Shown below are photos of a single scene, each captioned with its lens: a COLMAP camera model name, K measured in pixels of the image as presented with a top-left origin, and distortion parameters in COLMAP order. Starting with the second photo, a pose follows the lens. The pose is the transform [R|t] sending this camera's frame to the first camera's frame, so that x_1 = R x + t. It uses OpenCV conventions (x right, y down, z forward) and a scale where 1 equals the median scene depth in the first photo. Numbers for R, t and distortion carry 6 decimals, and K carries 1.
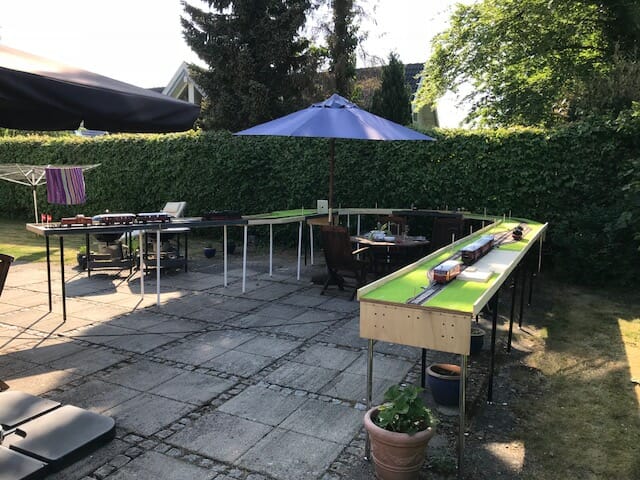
lens RADIAL K [[535.8, 0, 320.0], [0, 535.8, 240.0], [0, 0, 1]] dist [-0.007412, 0.006099]
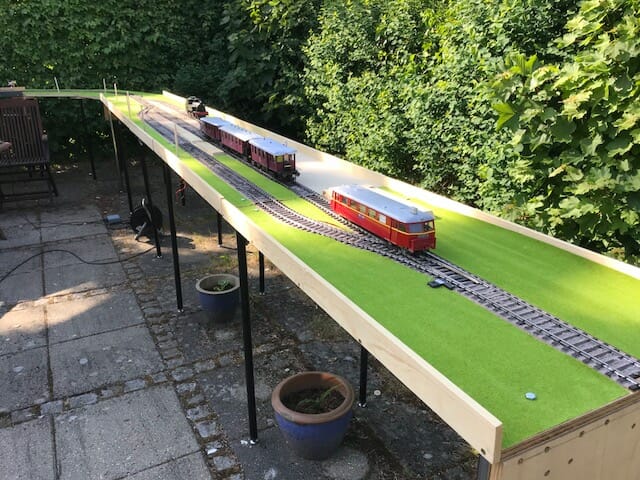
lens RADIAL K [[535.8, 0, 320.0], [0, 535.8, 240.0], [0, 0, 1]] dist [-0.007412, 0.006099]
pose [[0.607470, -0.292256, 0.738625, -0.039492], [0.119519, 0.952900, 0.278742, -0.013917], [-0.785300, -0.081047, 0.613788, 0.315883]]
